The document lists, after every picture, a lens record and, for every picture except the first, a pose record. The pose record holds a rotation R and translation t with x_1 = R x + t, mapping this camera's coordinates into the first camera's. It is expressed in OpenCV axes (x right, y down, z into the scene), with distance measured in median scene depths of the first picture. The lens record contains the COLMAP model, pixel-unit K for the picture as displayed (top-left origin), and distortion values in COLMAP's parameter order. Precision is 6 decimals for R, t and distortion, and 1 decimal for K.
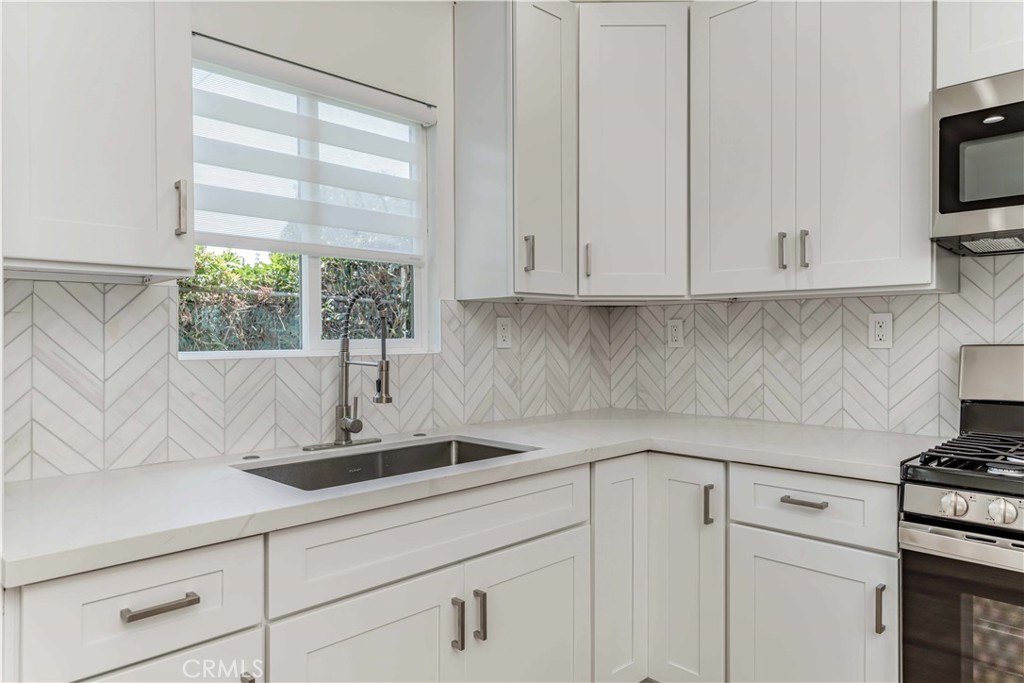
lens RADIAL K [[642.1, 0, 513.5], [0, 642.1, 337.5], [0, 0, 1]] dist [0.003158, 0.000267]
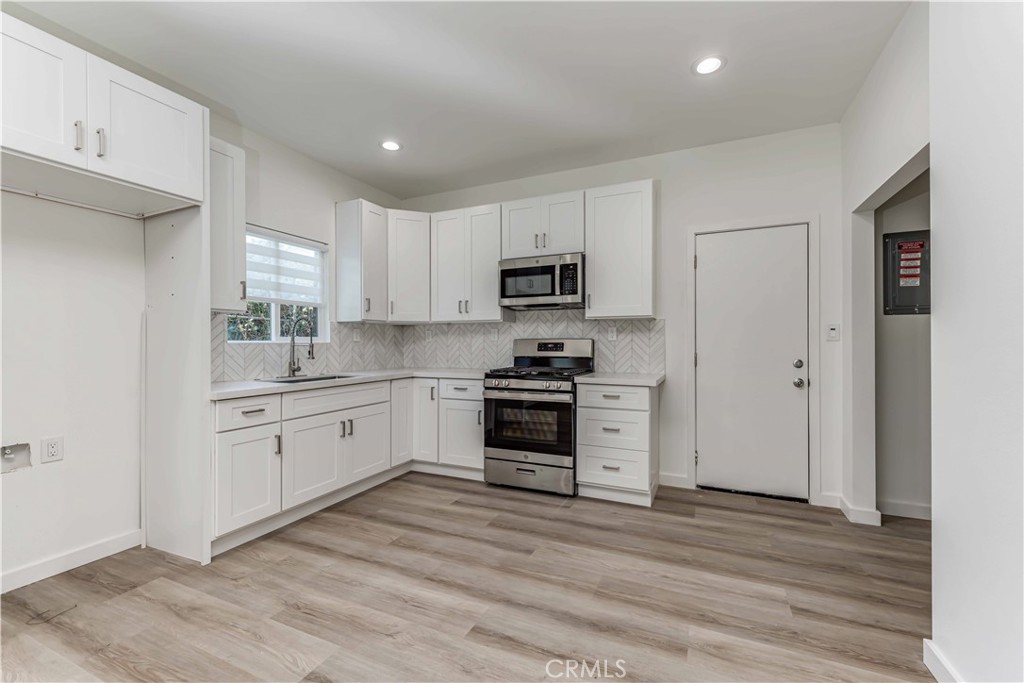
lens RADIAL K [[415.3, 0, 518.8], [0, 415.3, 338.7], [0, 0, 1]] dist [0.000315, -0.000028]
pose [[0.930590, 0.002817, 0.366052, -0.024422], [0.002895, 0.999882, -0.015054, 0.039037], [-0.366052, 0.015069, 0.930473, -0.869121]]
